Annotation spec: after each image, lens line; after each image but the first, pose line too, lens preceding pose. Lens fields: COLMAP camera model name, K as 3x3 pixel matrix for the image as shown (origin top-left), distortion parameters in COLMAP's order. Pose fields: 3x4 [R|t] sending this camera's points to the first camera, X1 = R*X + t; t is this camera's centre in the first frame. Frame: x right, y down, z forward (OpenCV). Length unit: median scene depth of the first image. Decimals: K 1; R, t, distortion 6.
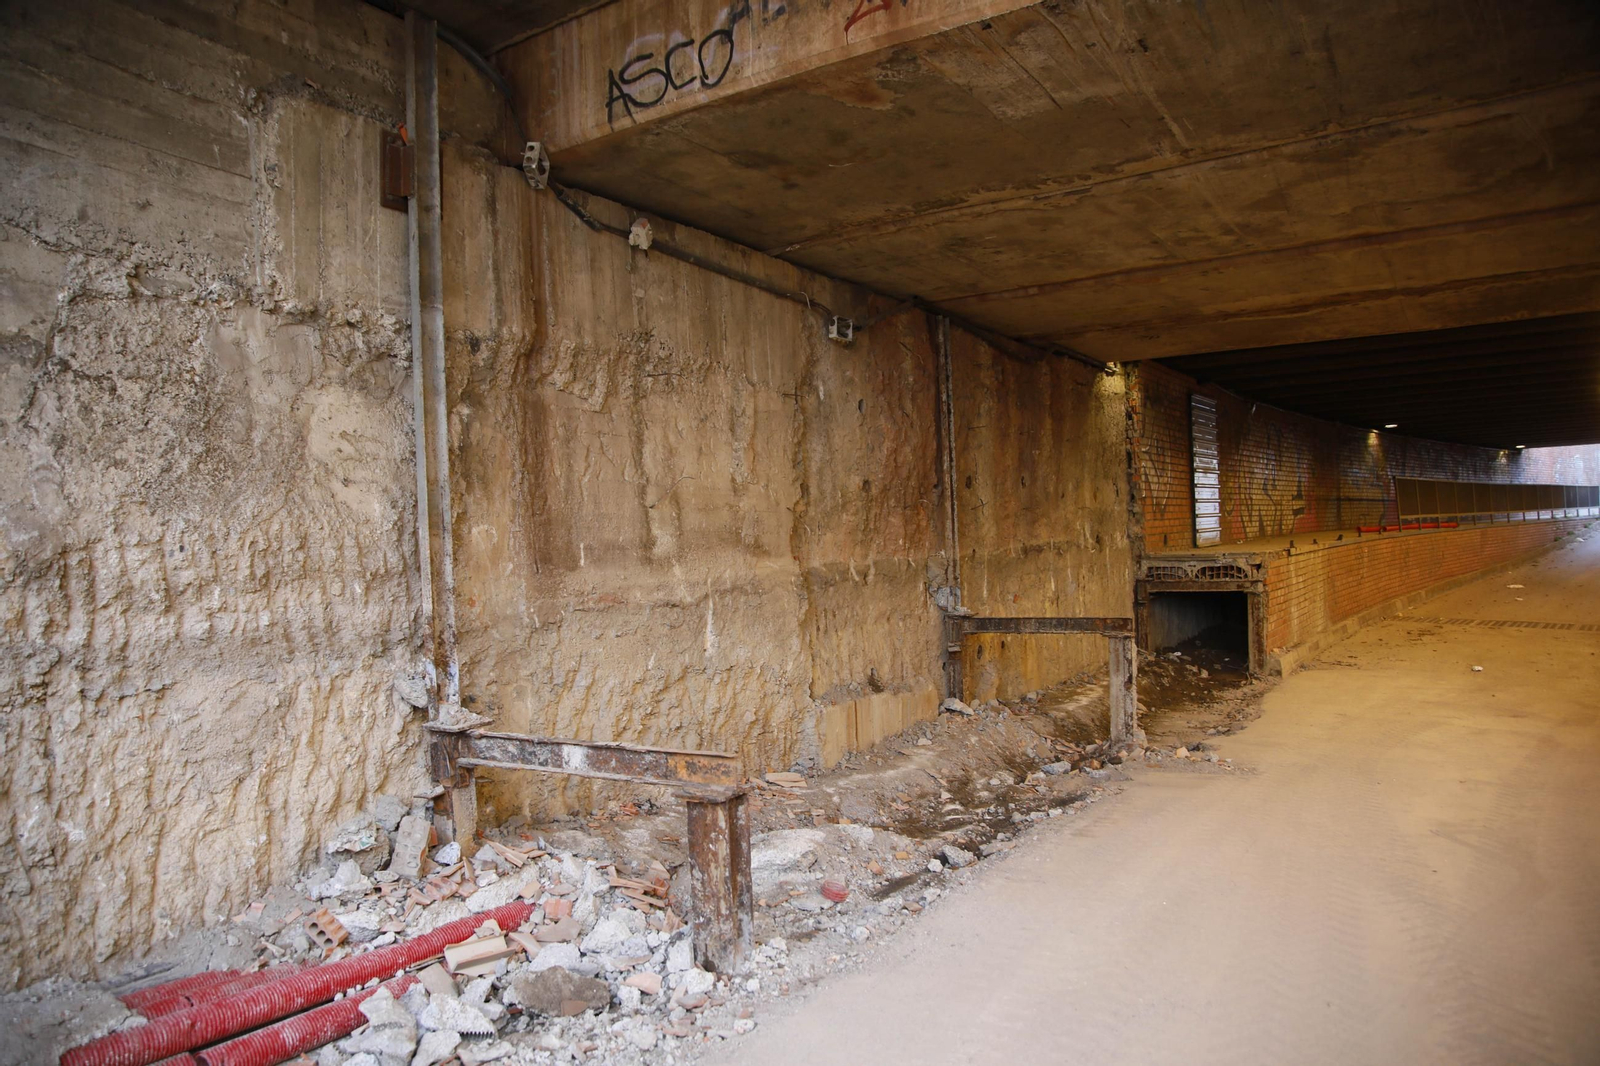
lens RADIAL K [[1126.3, 0, 800.0], [0, 1126.3, 533.0], [0, 0, 1]] dist [-0.058452, 0.000088]
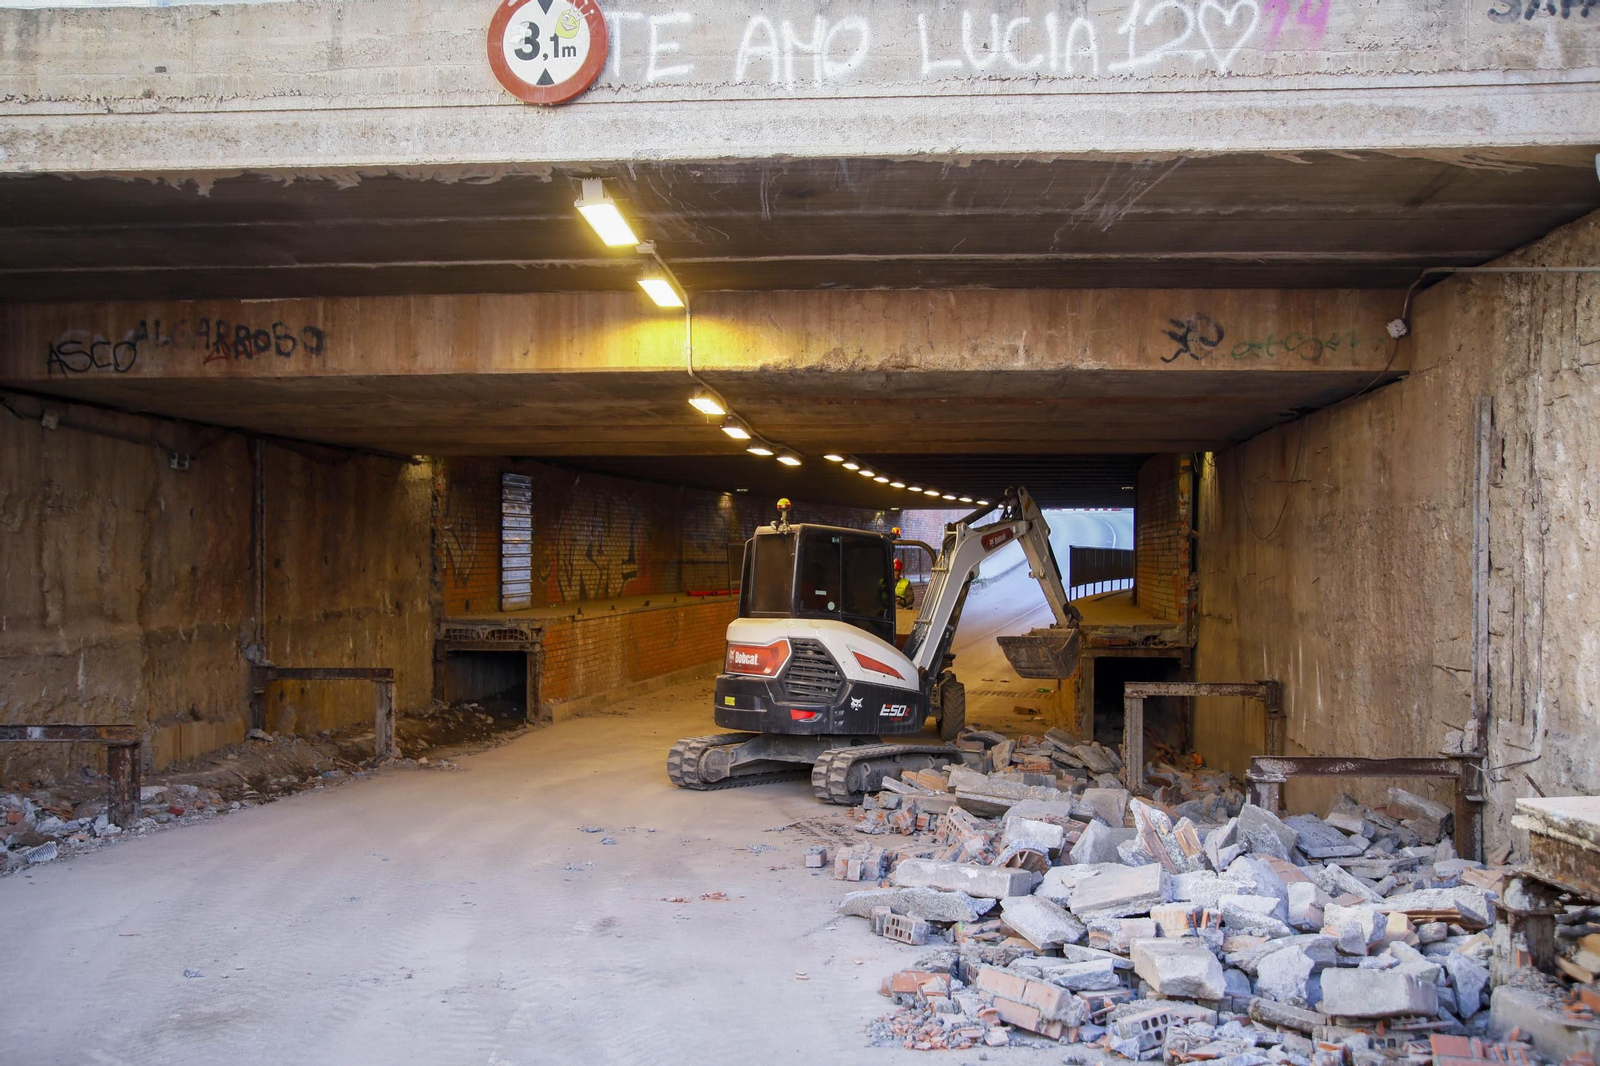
lens RADIAL K [[1298.7, 0, 801.0], [0, 1298.7, 572.5], [0, 0, 1]] dist [-0.061702, 0.084937]
pose [[0.867960, 0.037487, 0.495218, -0.074193], [-0.033684, 0.999295, -0.016606, -0.038074], [-0.495491, -0.002268, 0.868610, -0.719619]]
